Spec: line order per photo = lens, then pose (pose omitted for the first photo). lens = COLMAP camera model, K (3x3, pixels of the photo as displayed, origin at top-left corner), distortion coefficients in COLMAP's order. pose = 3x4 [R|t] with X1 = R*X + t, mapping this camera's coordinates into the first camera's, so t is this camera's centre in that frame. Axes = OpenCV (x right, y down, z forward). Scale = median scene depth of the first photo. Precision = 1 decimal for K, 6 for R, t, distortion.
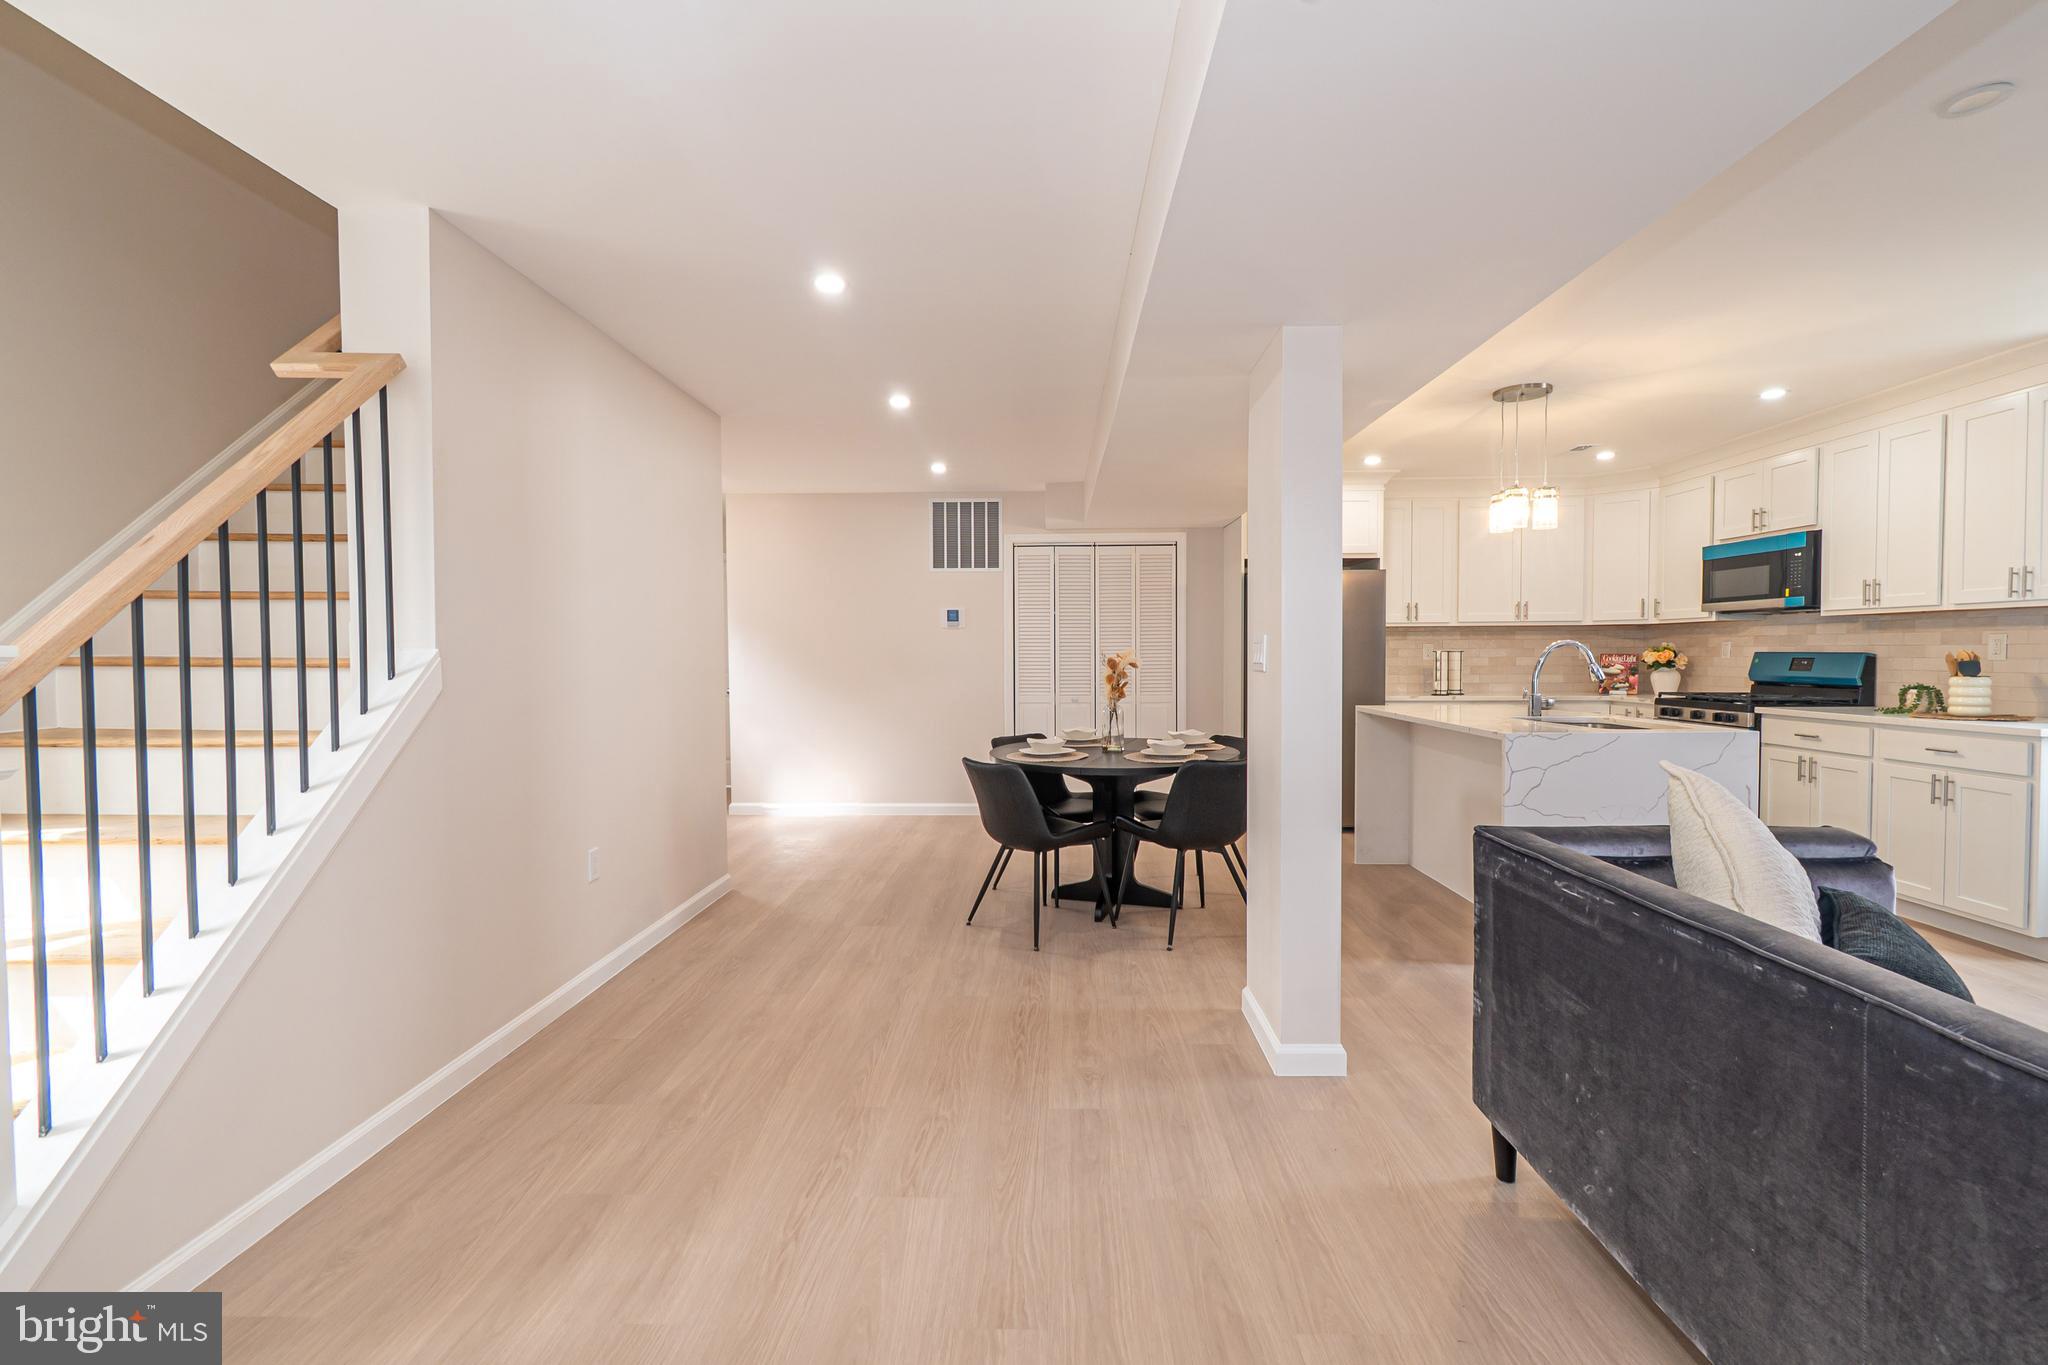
lens RADIAL K [[908.7, 0, 1031.0], [0, 908.7, 683.5], [0, 0, 1]] dist [0.001233, -0.000420]
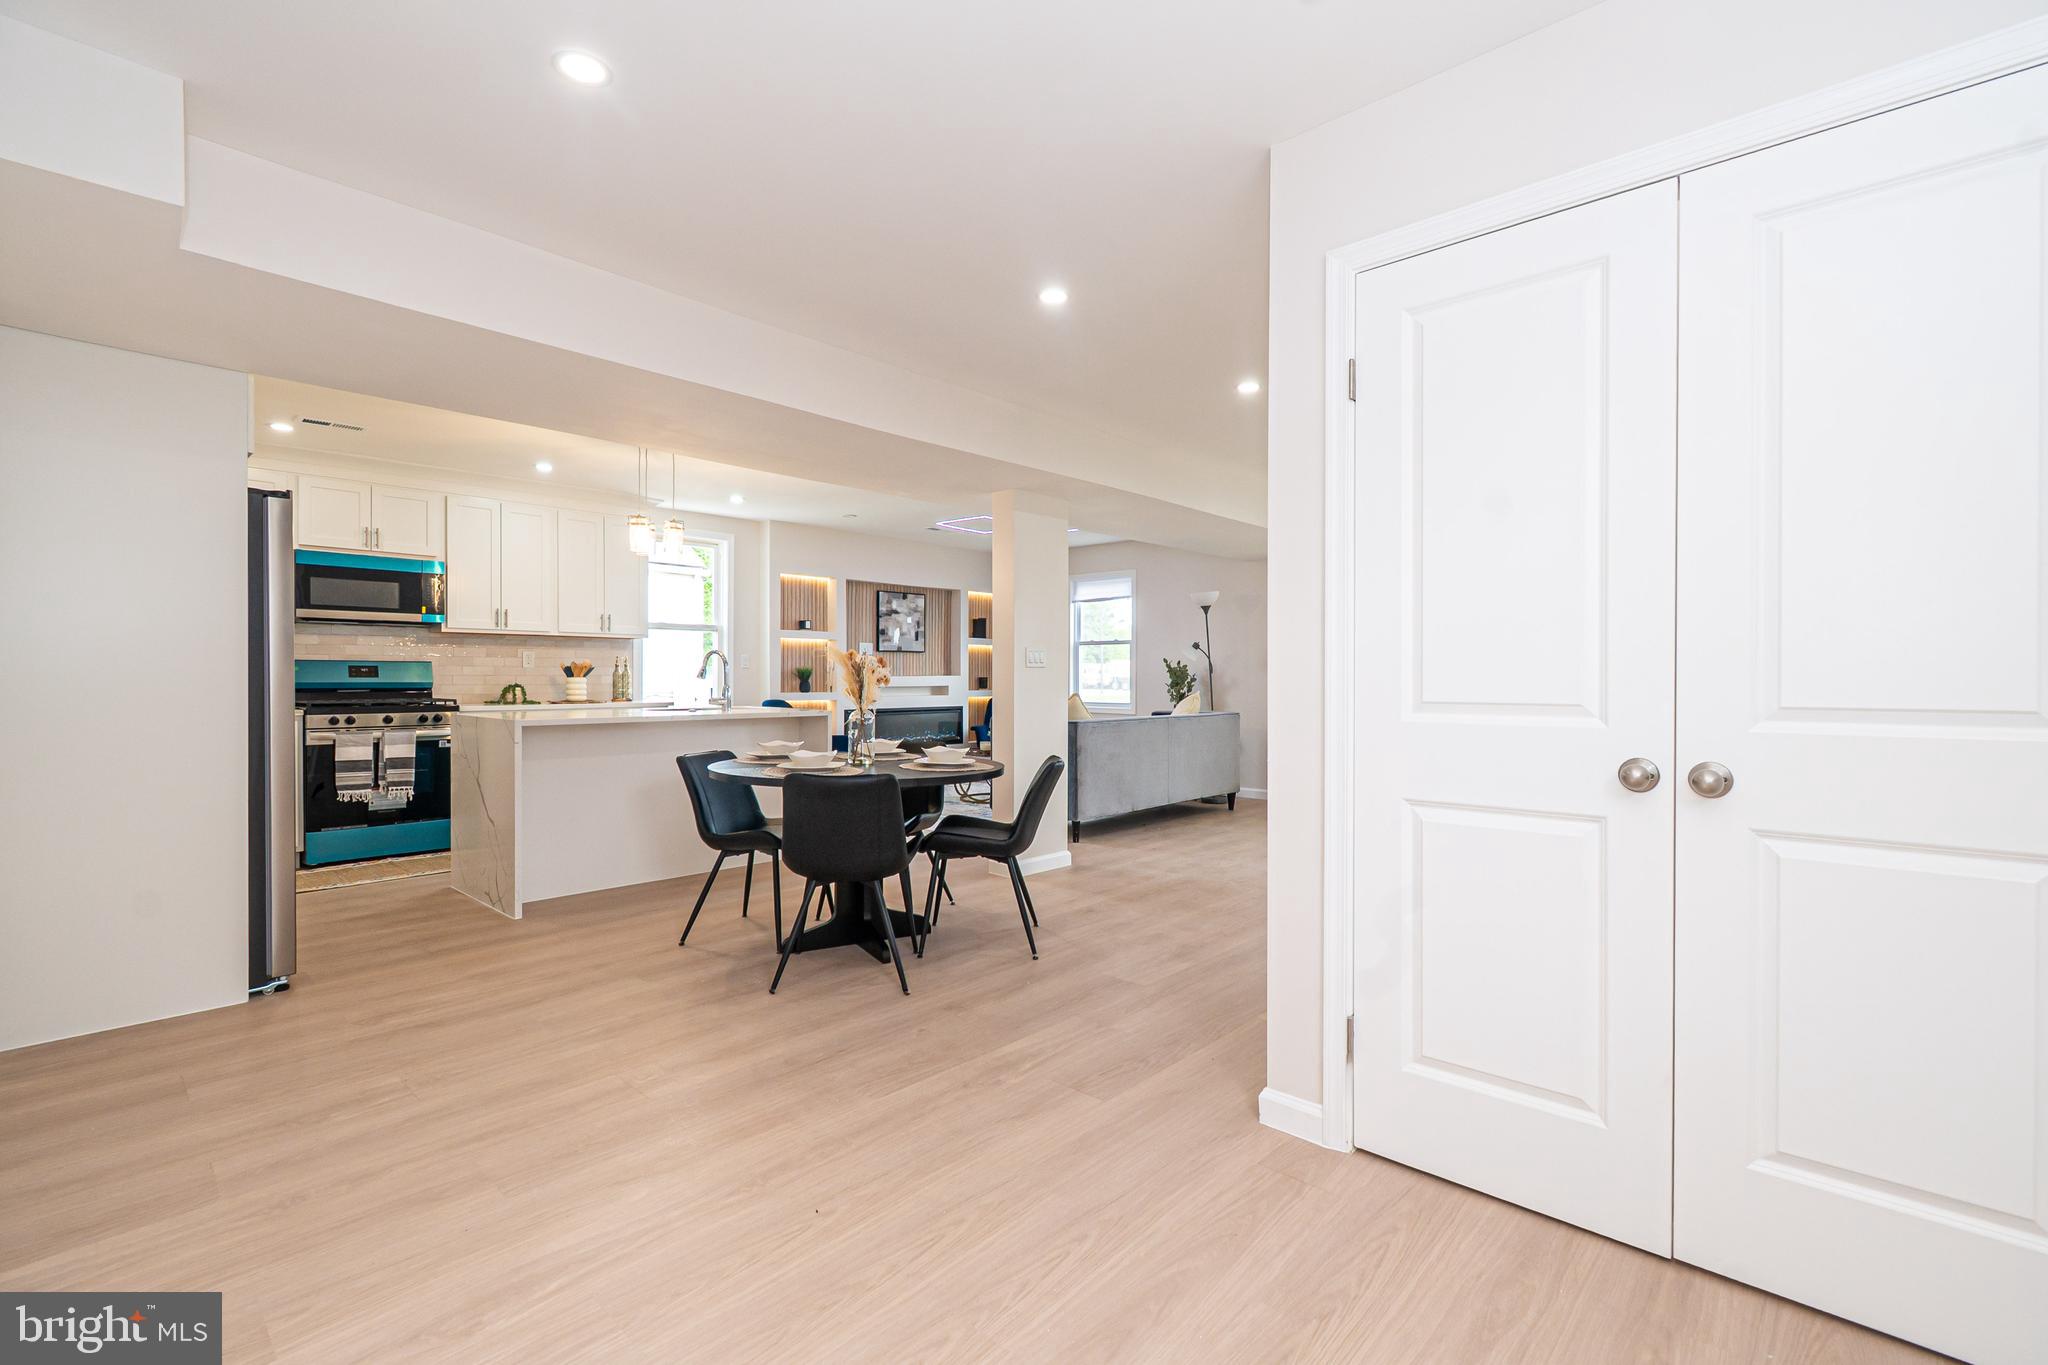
lens RADIAL K [[908.7, 0, 1026.9], [0, 908.7, 684.2], [0, 0, 1]] dist [0.001233, -0.000420]
pose [[-0.755960, -0.002111, 0.654615, -0.589300], [0.023088, 0.999287, 0.029886, -0.023324], [-0.654211, 0.037706, -0.755372, 1.538773]]
